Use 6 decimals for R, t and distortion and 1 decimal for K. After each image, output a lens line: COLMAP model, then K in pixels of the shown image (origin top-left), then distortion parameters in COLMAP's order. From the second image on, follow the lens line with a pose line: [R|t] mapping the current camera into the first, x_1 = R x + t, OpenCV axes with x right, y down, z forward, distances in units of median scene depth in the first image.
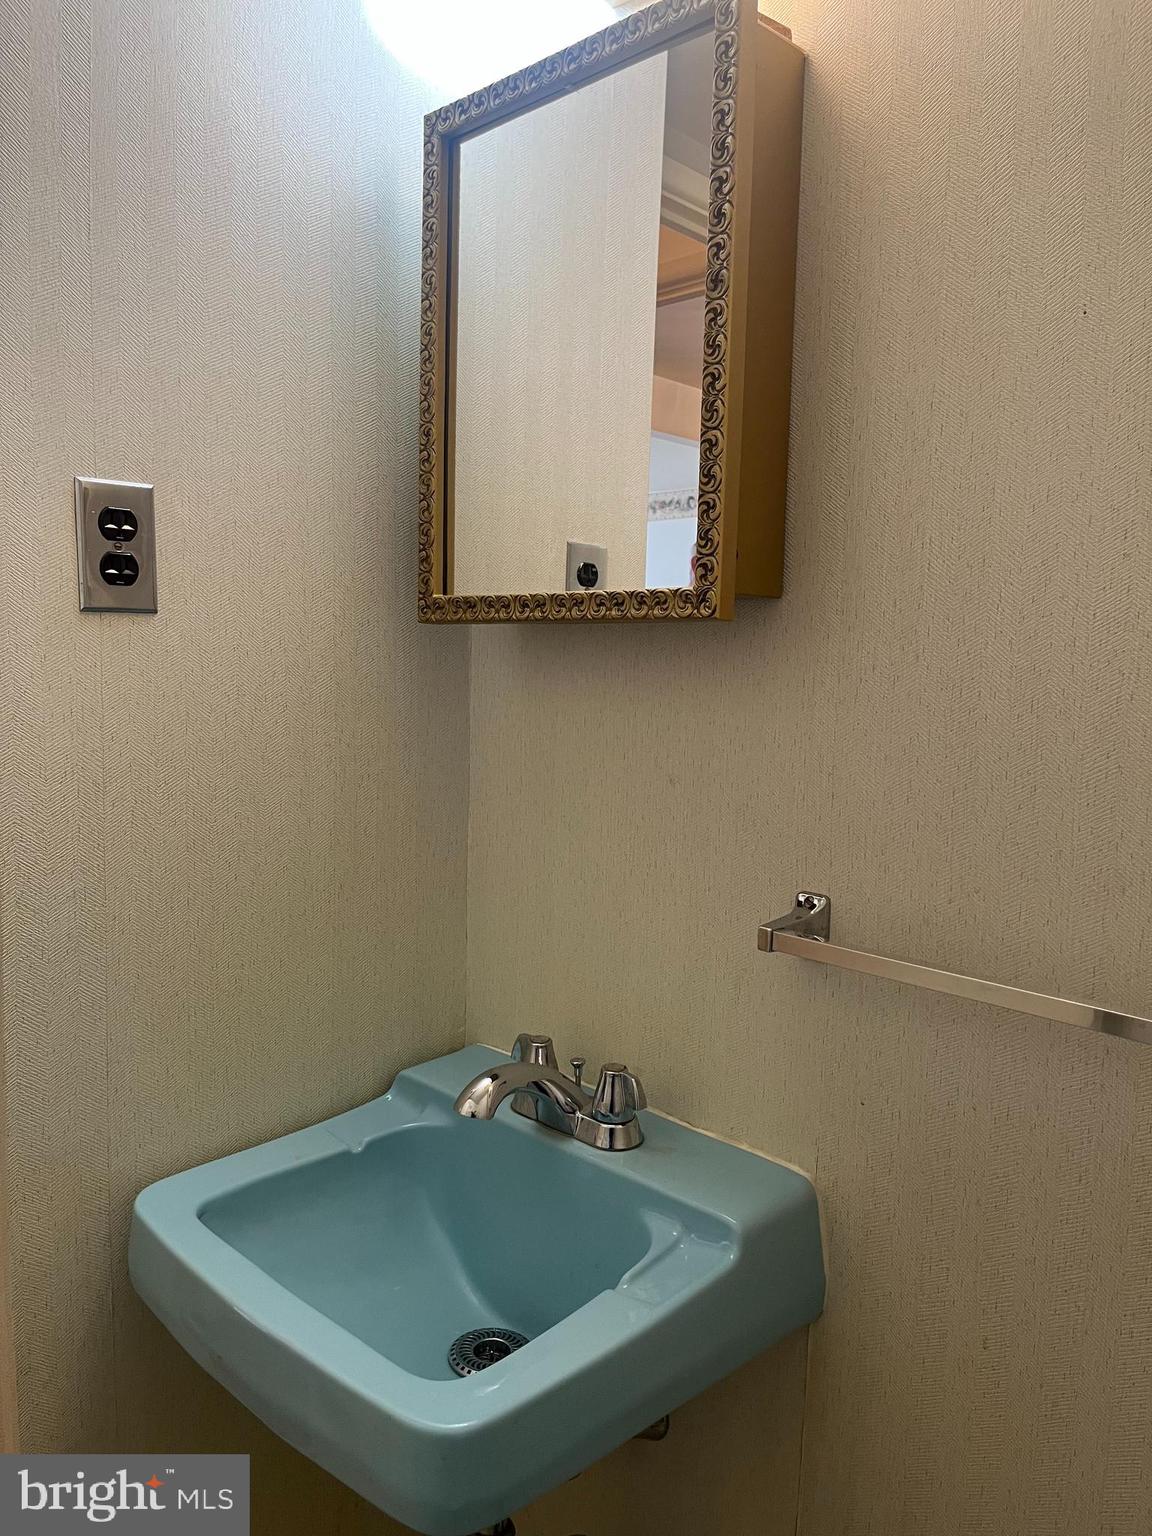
lens RADIAL K [[1171.1, 0, 576.0], [0, 1171.1, 768.0], [0, 0, 1]] dist [0.085027, -0.124459]
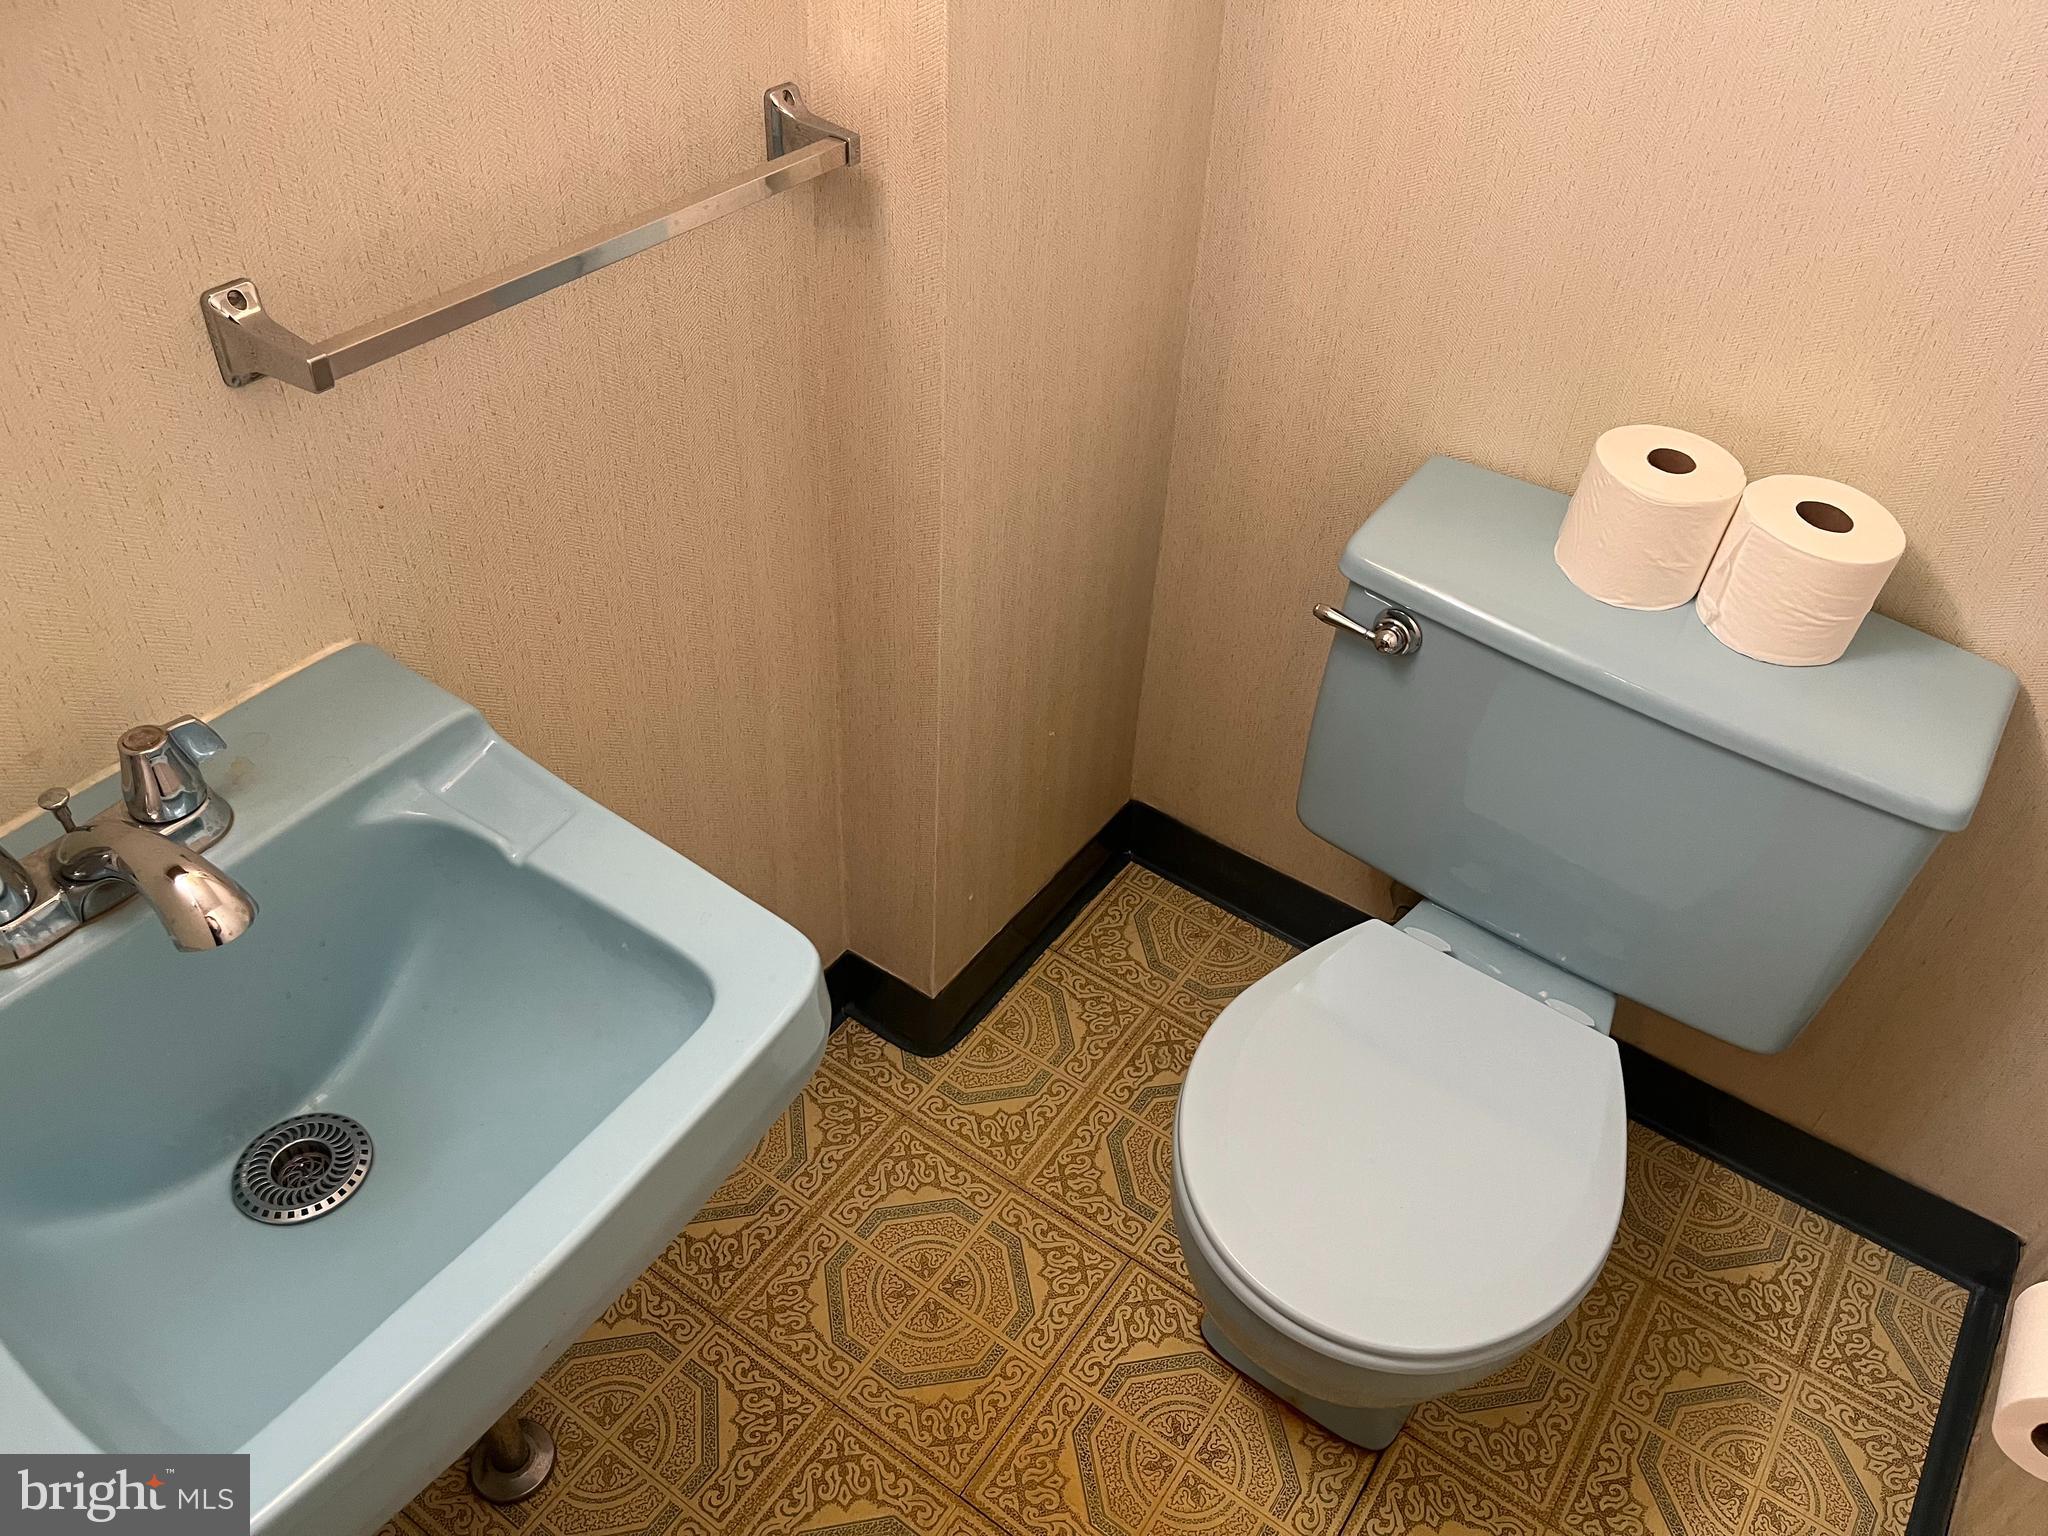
lens RADIAL K [[1561.5, 0, 1024.0], [0, 1561.5, 768.0], [0, 0, 1]] dist [0.085027, -0.124459]
pose [[-0.161735, -0.688114, 0.707348, -0.656939], [0.039779, 0.711657, 0.701400, -0.292781], [-0.986032, 0.141579, -0.087727, 0.699053]]
